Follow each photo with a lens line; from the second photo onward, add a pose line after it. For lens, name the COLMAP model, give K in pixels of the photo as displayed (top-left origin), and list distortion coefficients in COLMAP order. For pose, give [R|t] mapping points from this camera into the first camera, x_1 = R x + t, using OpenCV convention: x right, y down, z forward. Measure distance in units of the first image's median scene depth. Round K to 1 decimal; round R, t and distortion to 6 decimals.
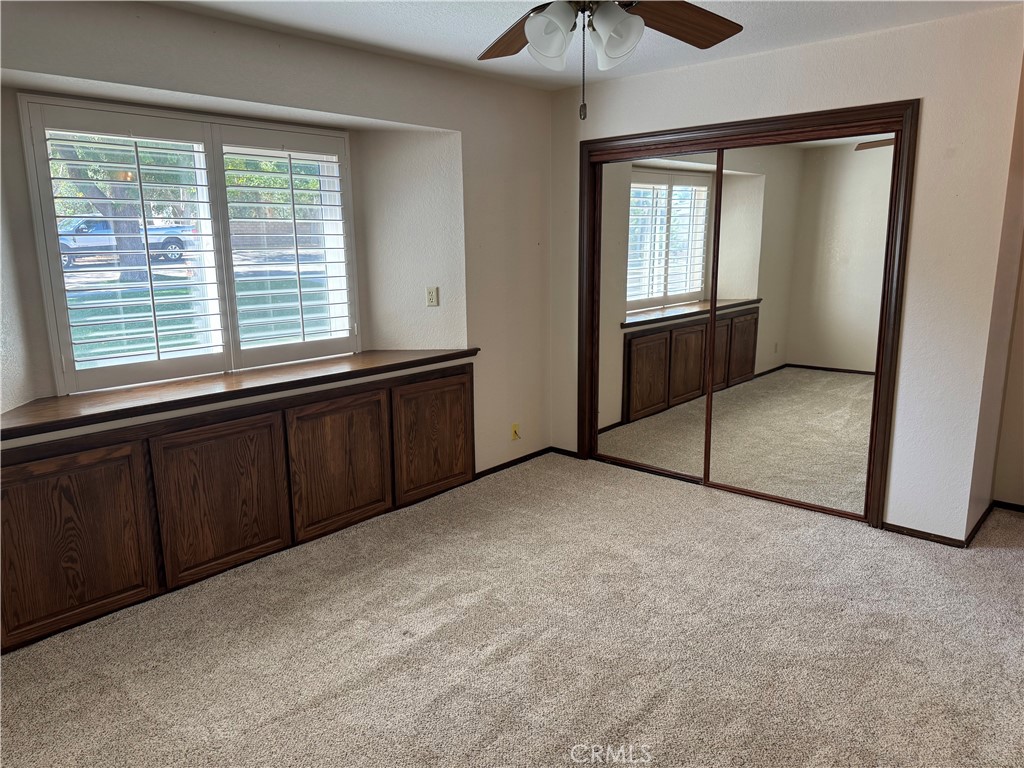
lens RADIAL K [[719.9, 0, 509.8], [0, 719.9, 382.6], [0, 0, 1]] dist [0.077343, -0.086000]
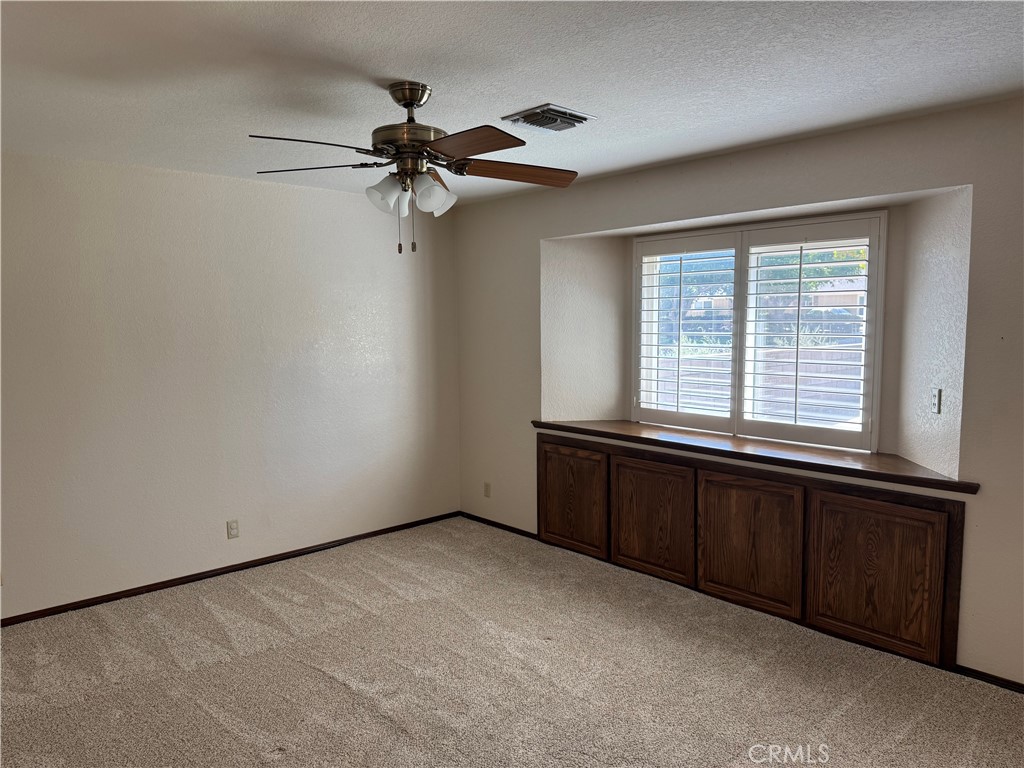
lens RADIAL K [[719.9, 0, 508.6], [0, 719.9, 383.0], [0, 0, 1]] dist [0.077343, -0.086000]
pose [[-0.103193, 0.097361, -0.989885, 0.821360], [-0.192206, 0.974489, 0.115883, -0.165807], [0.975914, 0.202220, -0.081847, 0.732578]]
